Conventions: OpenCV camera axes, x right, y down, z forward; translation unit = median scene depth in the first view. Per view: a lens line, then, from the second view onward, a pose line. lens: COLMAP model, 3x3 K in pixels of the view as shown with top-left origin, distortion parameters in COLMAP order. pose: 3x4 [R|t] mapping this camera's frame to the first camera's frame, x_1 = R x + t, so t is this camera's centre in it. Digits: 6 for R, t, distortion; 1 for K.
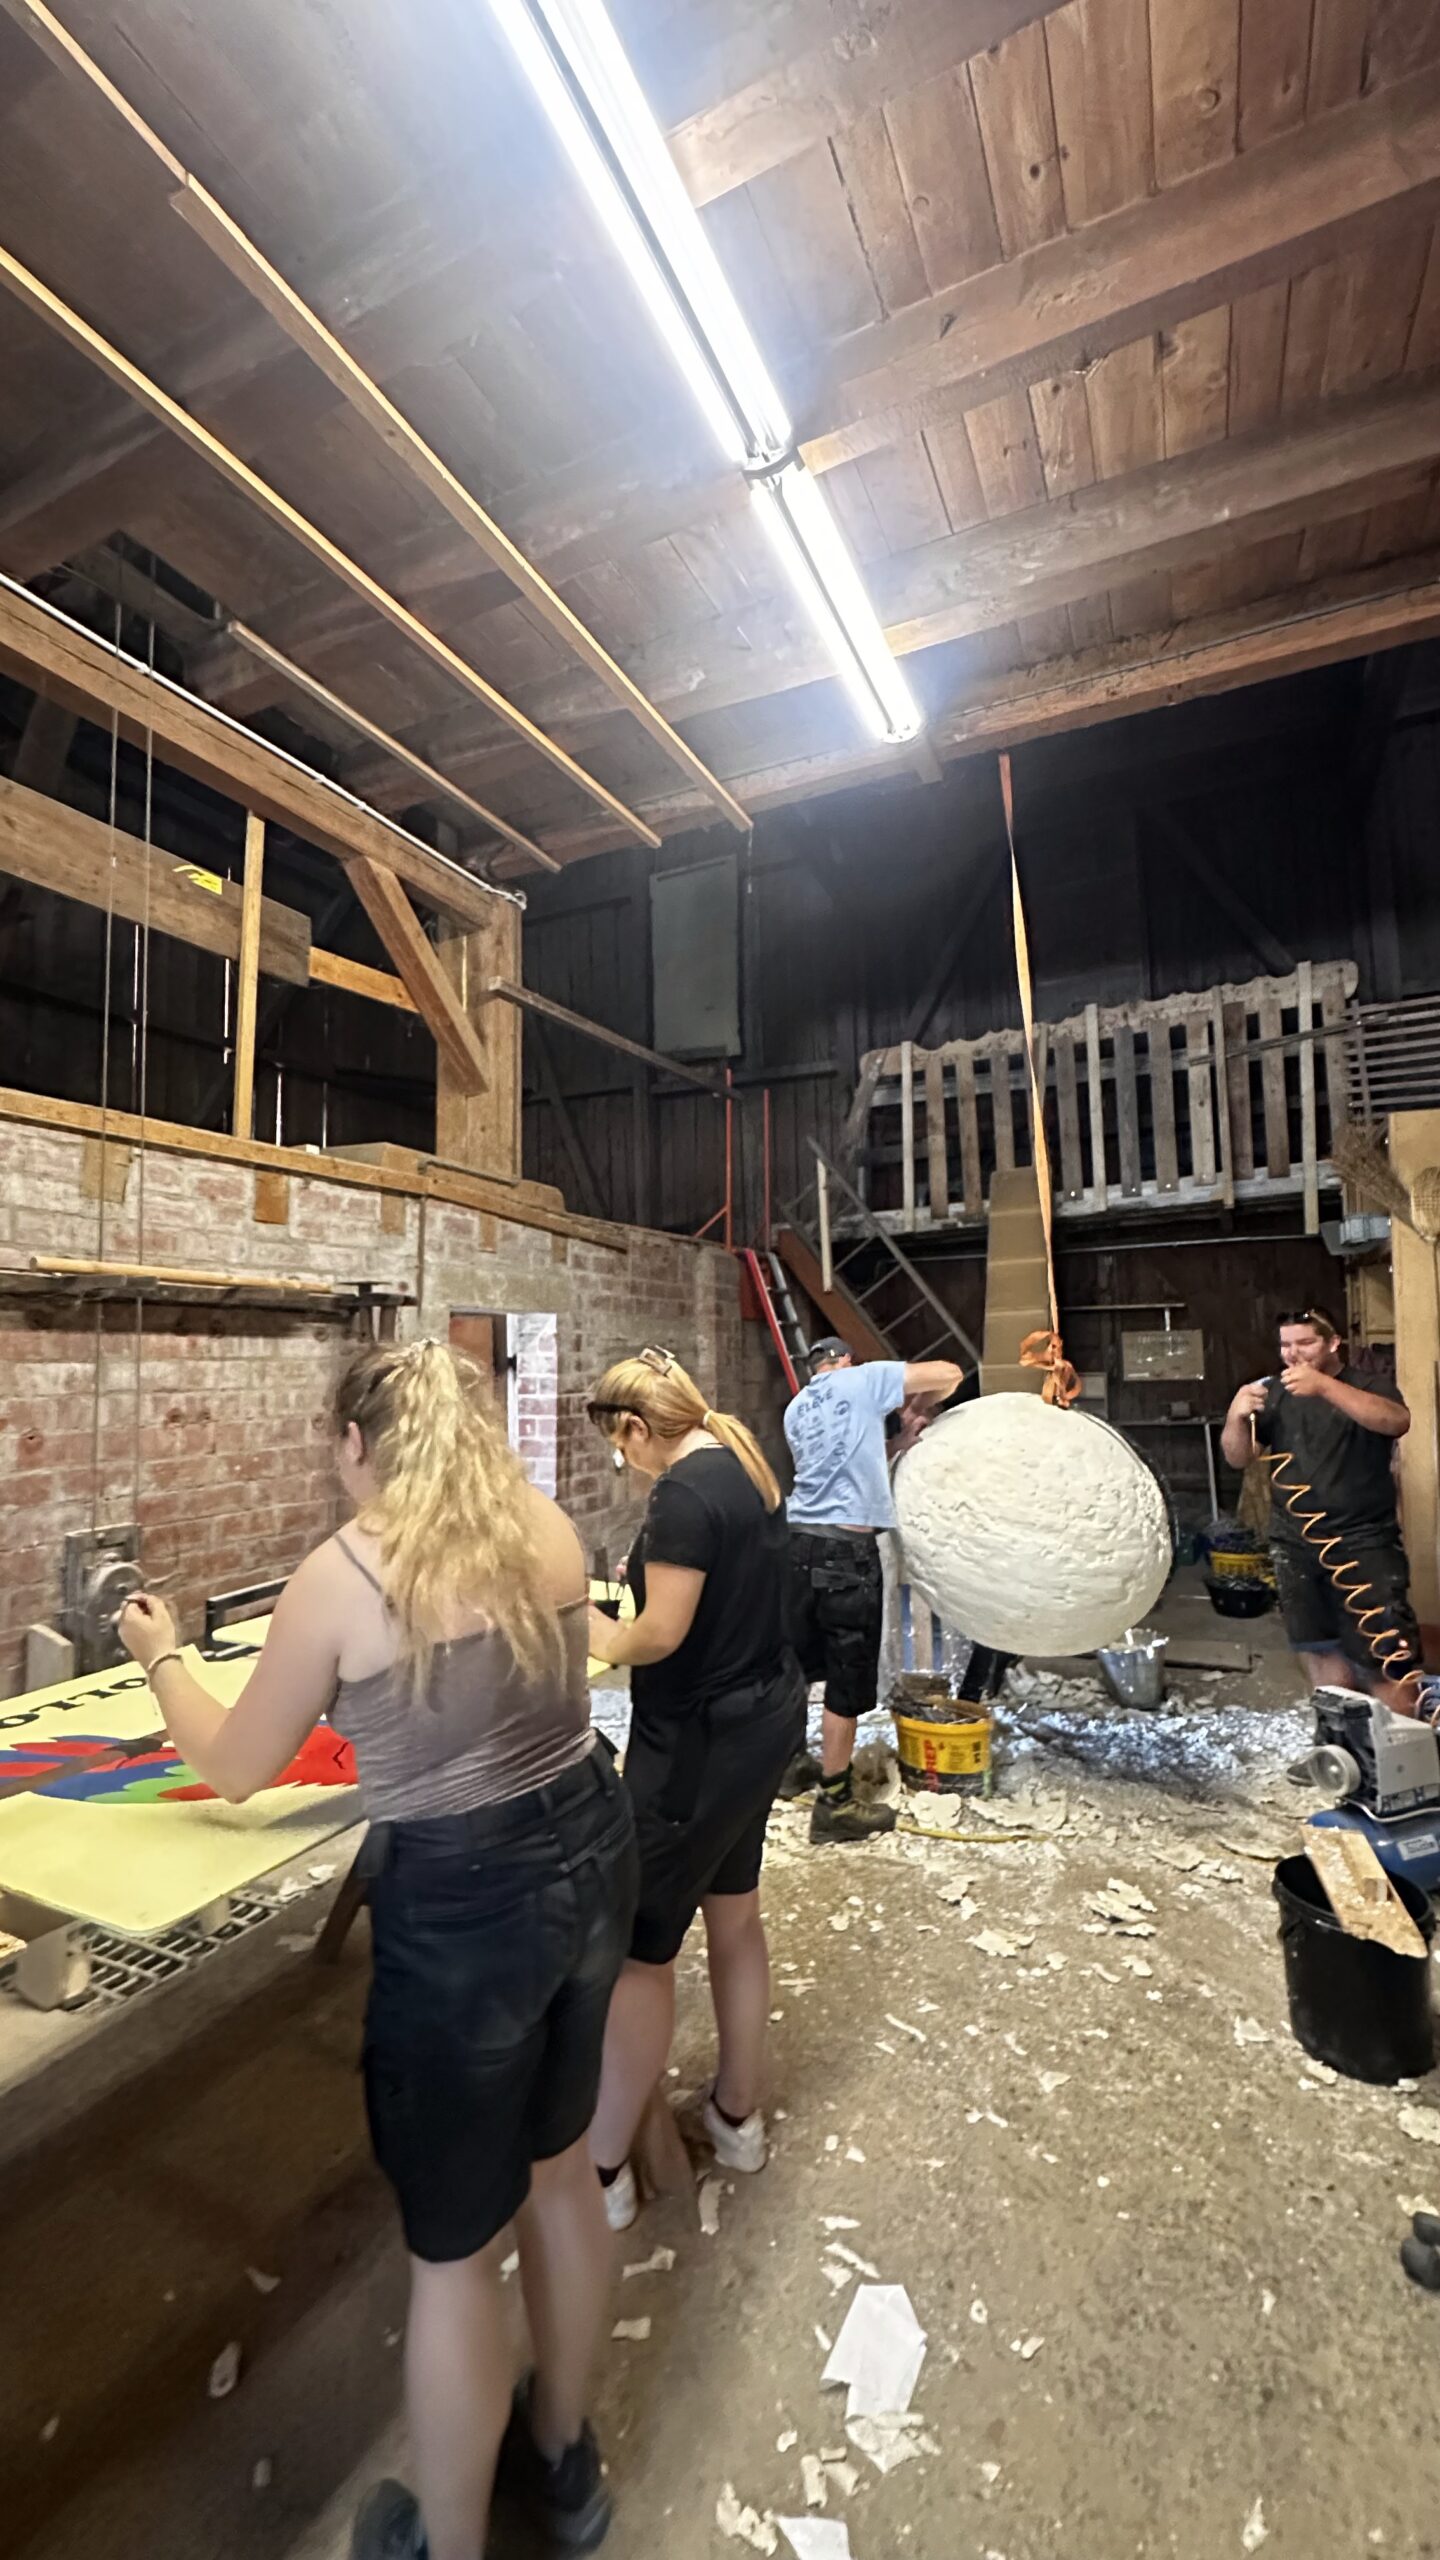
lens RADIAL K [[1025.7, 0, 711.0], [0, 1025.7, 1275.0], [0, 0, 1]] dist [-0.002541, 0.000887]
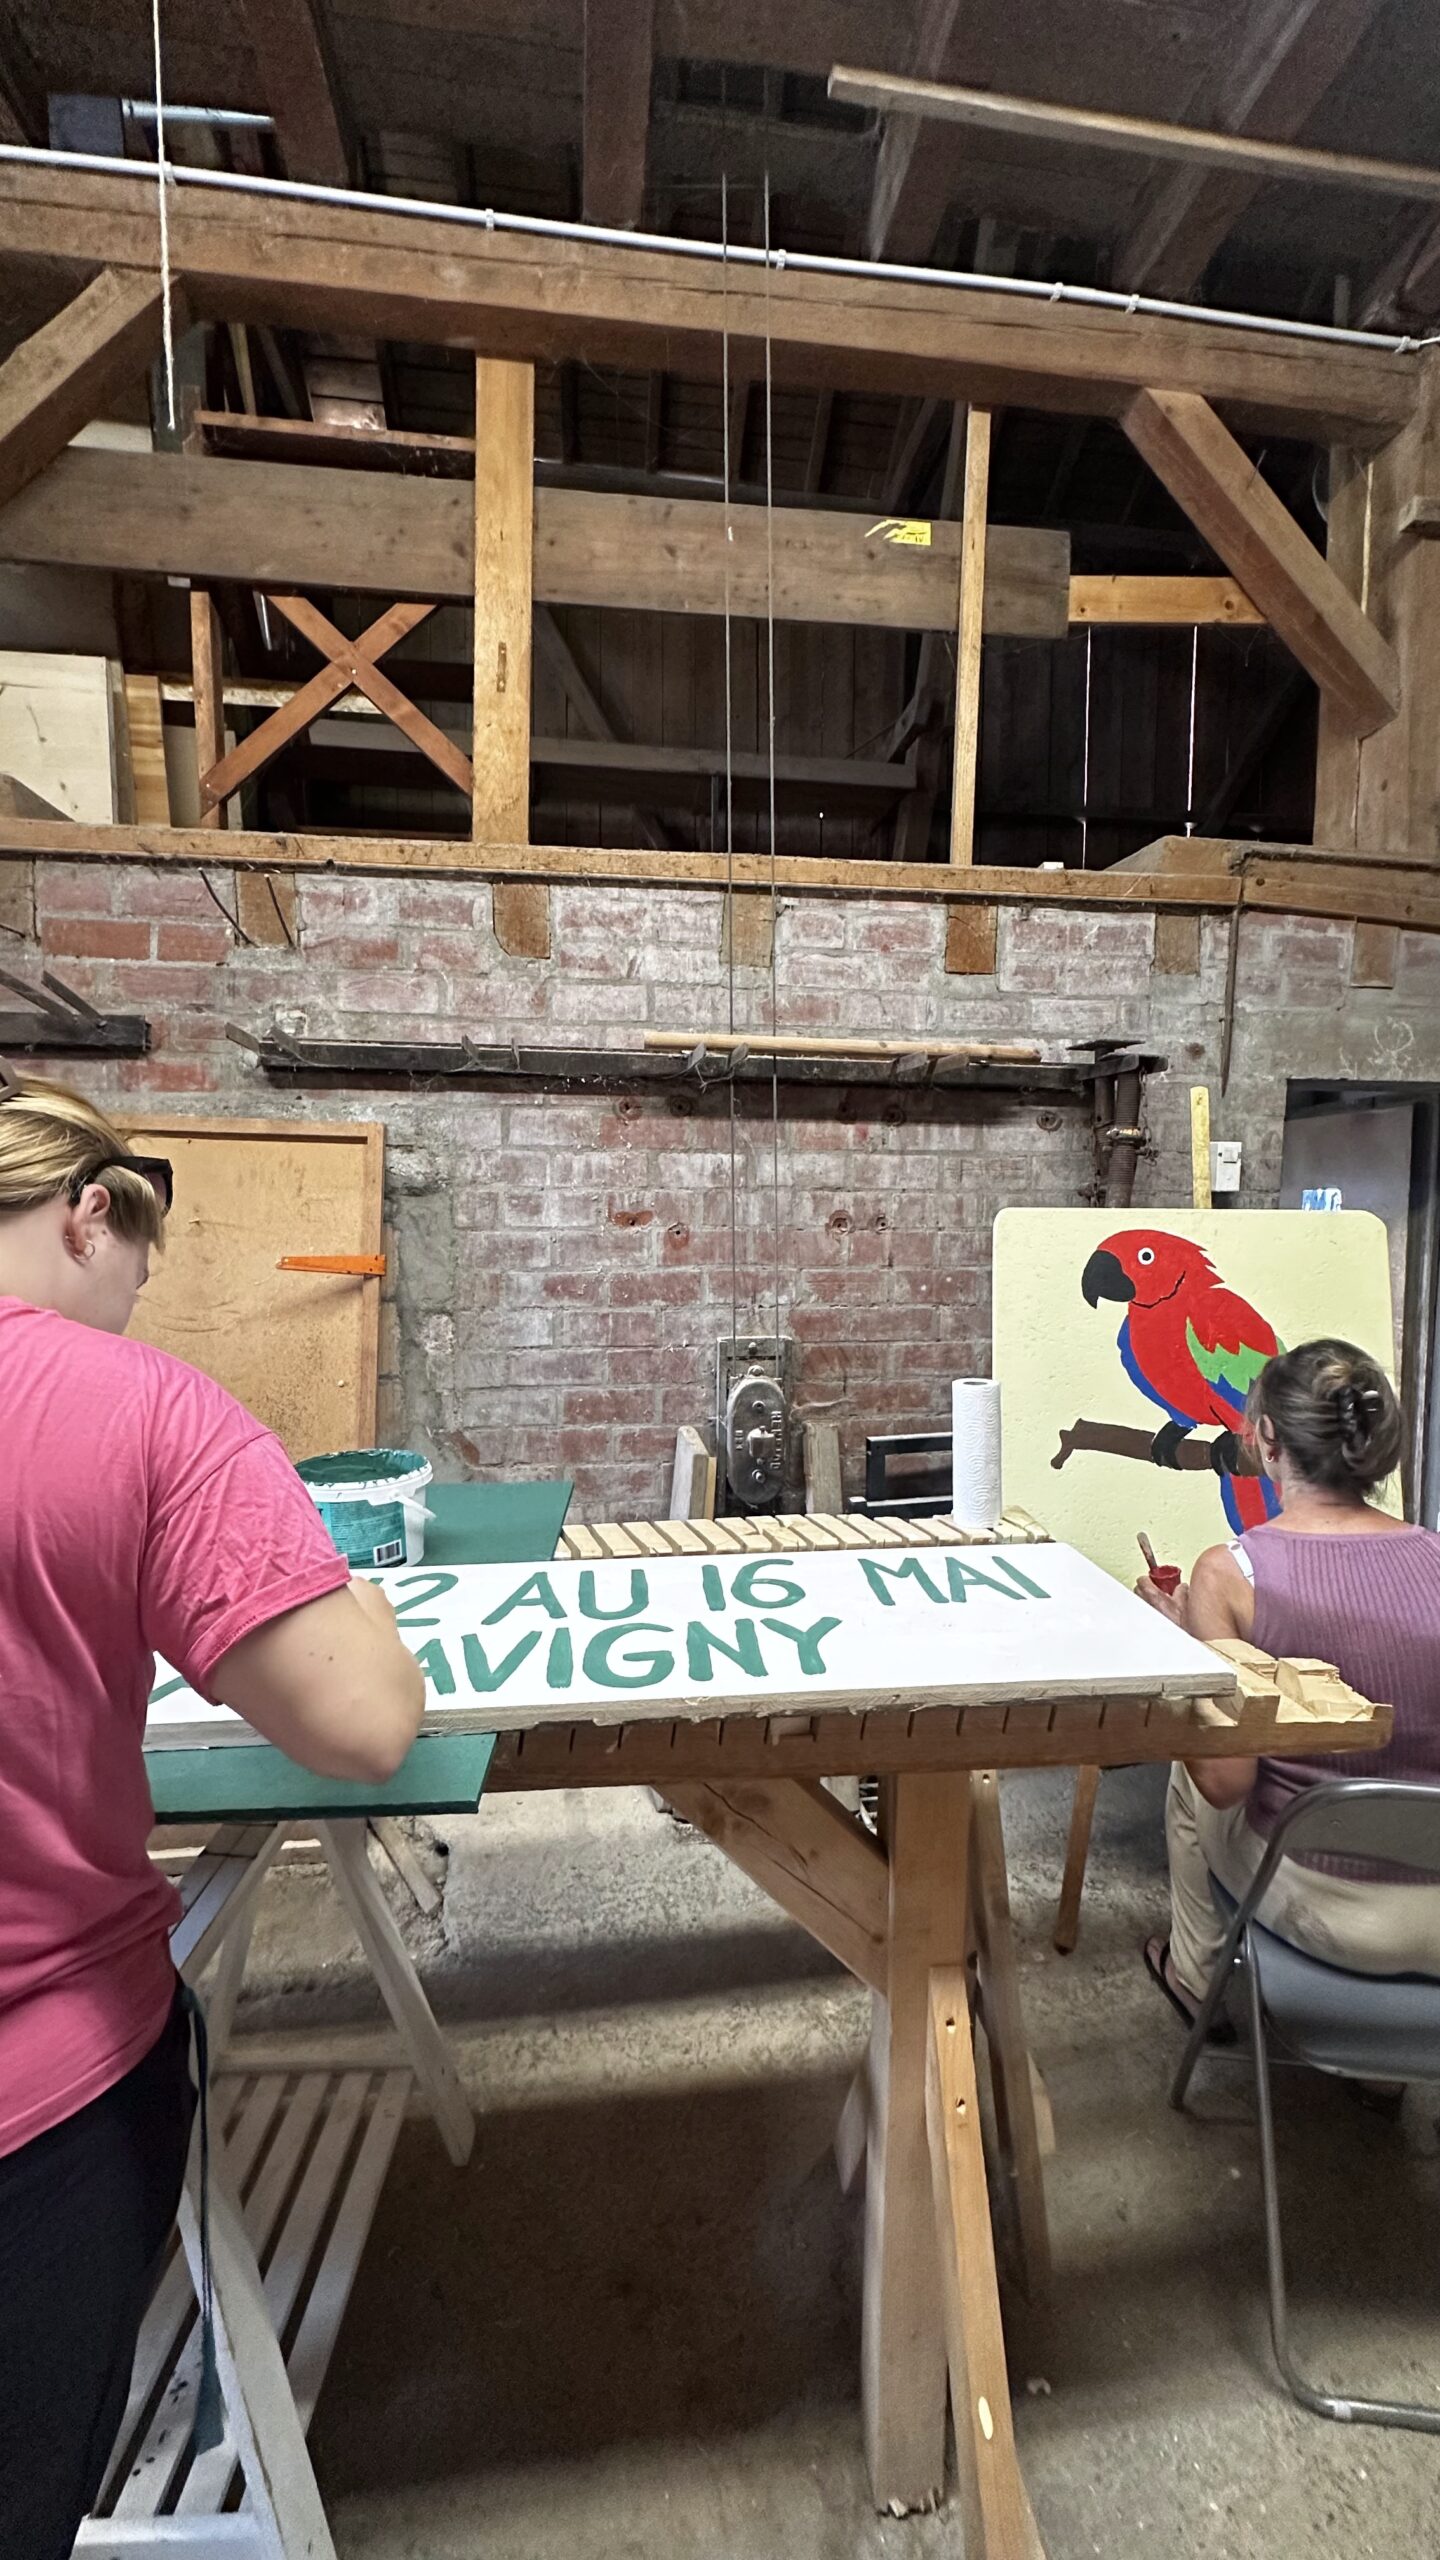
lens RADIAL K [[1025.7, 0, 717.1], [0, 1025.7, 1279.1], [0, 0, 1]] dist [-0.002541, 0.000887]
pose [[0.562581, 0.078707, -0.822987, 0.094424], [0.054962, 0.989695, 0.132222, 0.054658], [0.824913, -0.119619, 0.552457, 0.350676]]
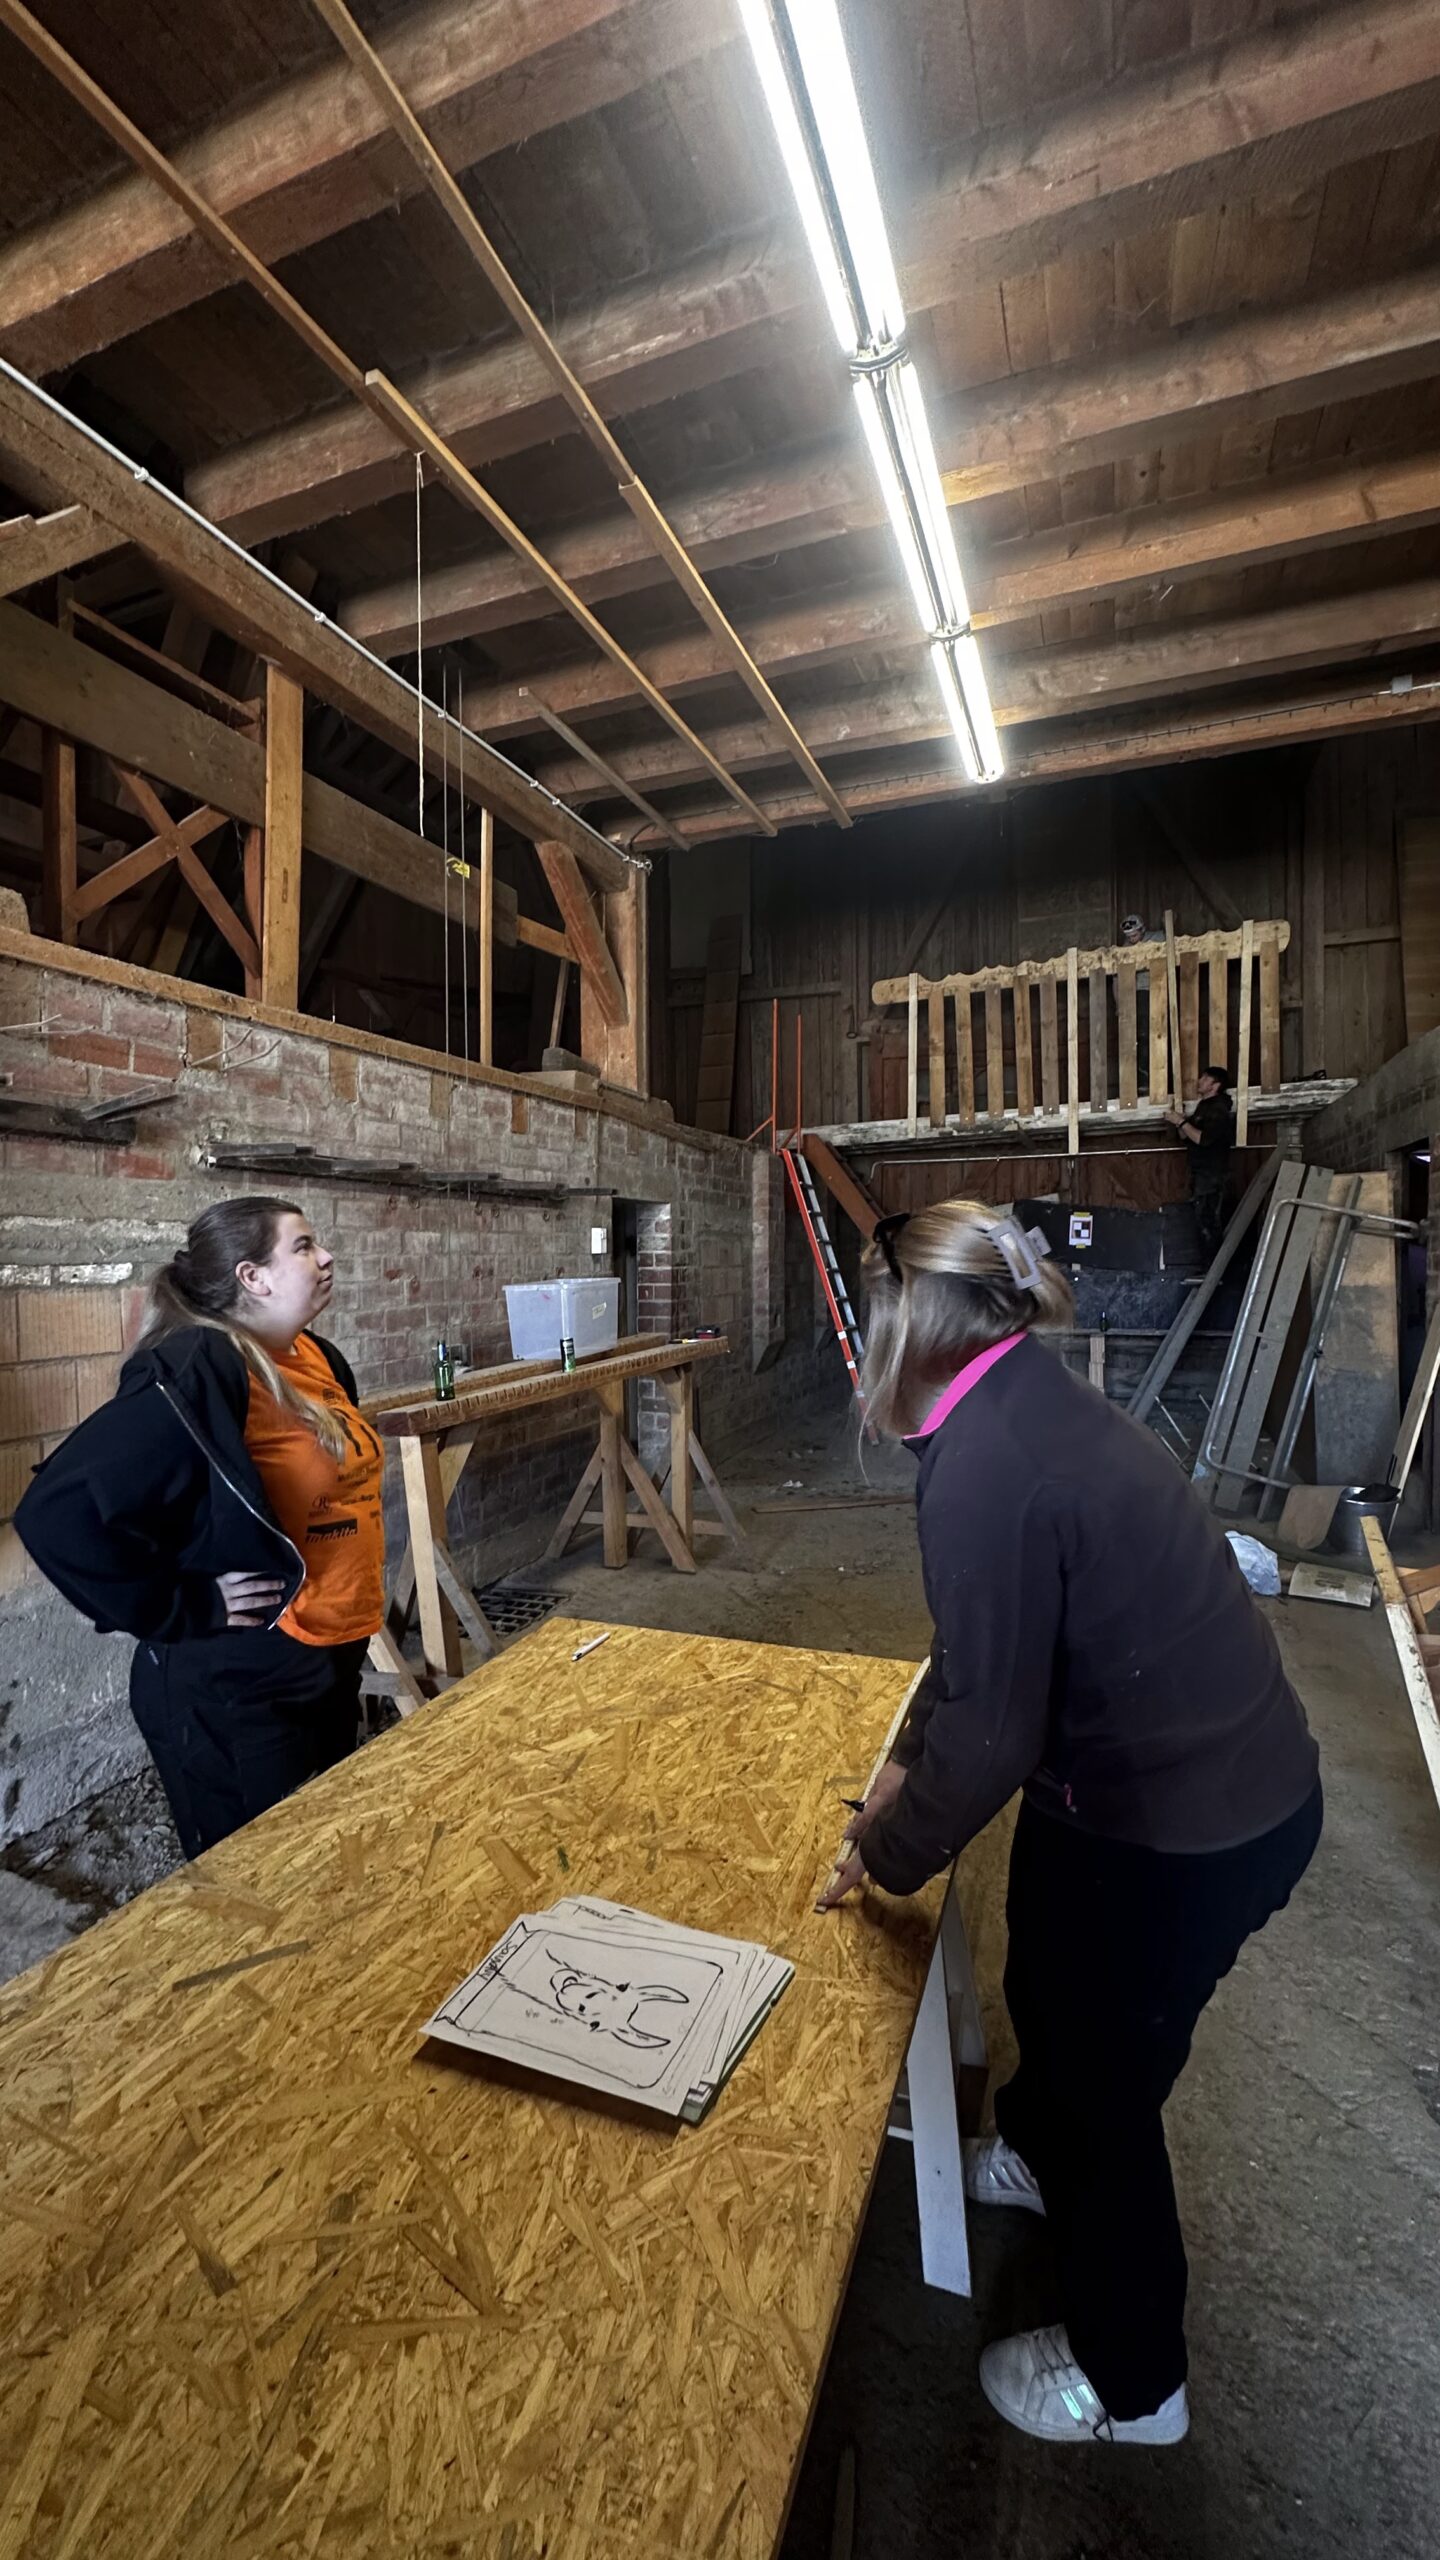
lens RADIAL K [[1025.7, 0, 707.3], [0, 1025.7, 1270.4], [0, 0, 1]] dist [-0.002541, 0.000887]
pose [[0.997445, 0.005851, 0.071204, -0.243595], [-0.012759, 0.995208, 0.096946, -0.004126], [-0.070296, -0.097606, 0.992739, -0.337467]]
